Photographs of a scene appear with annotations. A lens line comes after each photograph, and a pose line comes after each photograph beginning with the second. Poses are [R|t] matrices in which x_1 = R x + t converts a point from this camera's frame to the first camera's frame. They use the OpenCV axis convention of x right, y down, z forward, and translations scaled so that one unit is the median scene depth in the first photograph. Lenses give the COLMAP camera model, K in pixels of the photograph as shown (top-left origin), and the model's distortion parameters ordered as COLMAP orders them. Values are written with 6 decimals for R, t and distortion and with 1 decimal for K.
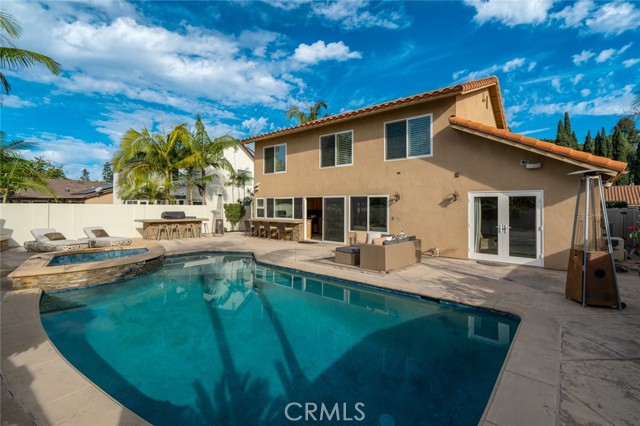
lens RADIAL K [[291.6, 0, 326.9], [0, 291.6, 209.1], [0, 0, 1]] dist [-0.000257, 0.000633]
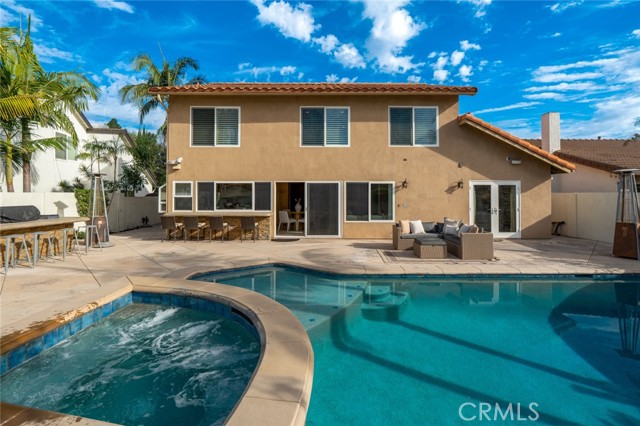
lens RADIAL K [[291.6, 0, 328.7], [0, 291.6, 196.0], [0, 0, 1]] dist [-0.000257, 0.000633]
pose [[0.762363, -0.013161, 0.647016, -0.578013], [0.009276, 0.999913, 0.009409, -0.011408], [-0.647084, -0.001172, 0.762418, 0.395041]]
